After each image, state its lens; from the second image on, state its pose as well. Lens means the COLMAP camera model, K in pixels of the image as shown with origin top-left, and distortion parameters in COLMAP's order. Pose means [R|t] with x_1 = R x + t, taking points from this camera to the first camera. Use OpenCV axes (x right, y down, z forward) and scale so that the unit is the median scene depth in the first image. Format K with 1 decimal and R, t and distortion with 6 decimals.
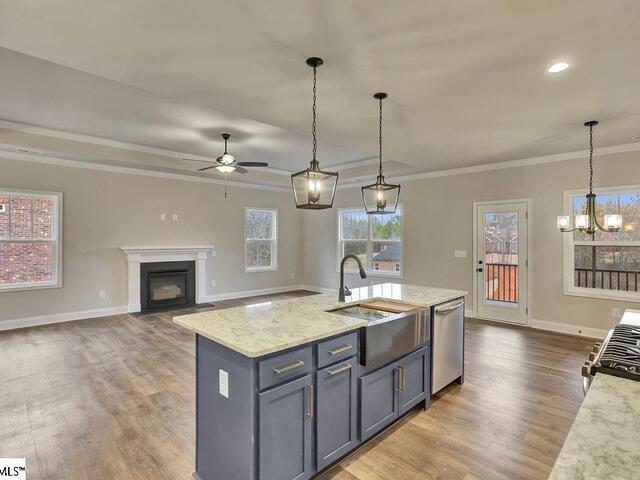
lens RADIAL K [[330.6, 0, 317.1], [0, 330.6, 240.5], [0, 0, 1]] dist [-0.020827, 0.008188]
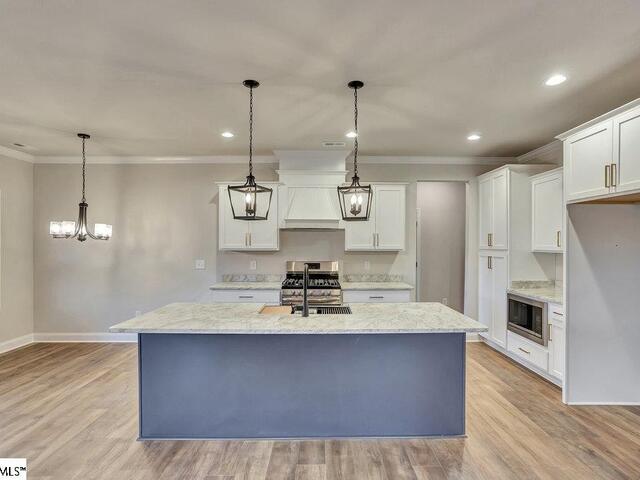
lens RADIAL K [[330.6, 0, 314.3], [0, 330.6, 239.6], [0, 0, 1]] dist [-0.020827, 0.008188]
pose [[-0.693792, 0.005378, 0.720155, -0.316984], [0.001223, 0.999979, -0.006289, -0.011913], [-0.720174, -0.003482, -0.693785, 0.853563]]
